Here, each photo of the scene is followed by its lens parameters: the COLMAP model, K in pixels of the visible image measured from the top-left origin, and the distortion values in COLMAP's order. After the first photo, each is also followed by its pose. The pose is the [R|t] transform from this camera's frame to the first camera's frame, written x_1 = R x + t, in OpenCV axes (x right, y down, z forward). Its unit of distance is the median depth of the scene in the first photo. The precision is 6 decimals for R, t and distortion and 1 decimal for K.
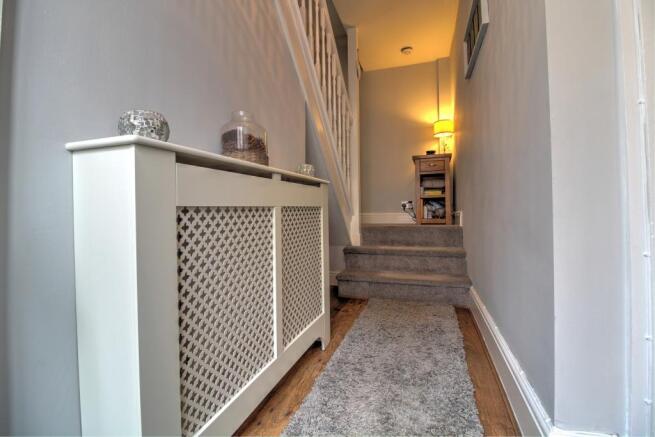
lens RADIAL K [[304.2, 0, 330.8], [0, 304.2, 207.7], [0, 0, 1]] dist [-0.001317, -0.013108]
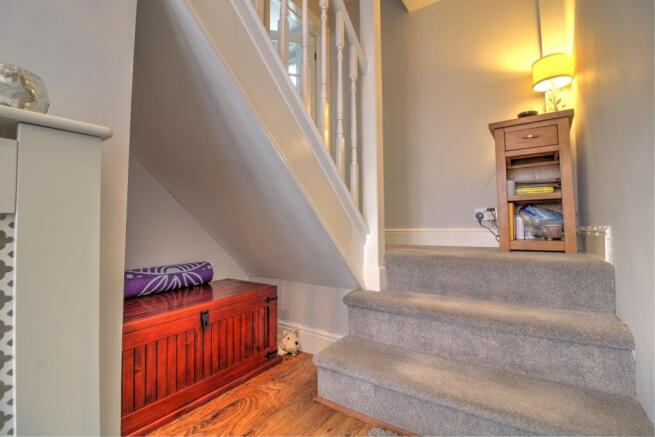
lens RADIAL K [[304.2, 0, 330.8], [0, 304.2, 207.7], [0, 0, 1]] dist [-0.001317, -0.013108]
pose [[0.960778, -0.013054, -0.277010, 0.146271], [0.002035, 0.999196, -0.040028, 0.000501], [0.277310, 0.037894, 0.960033, 0.410633]]
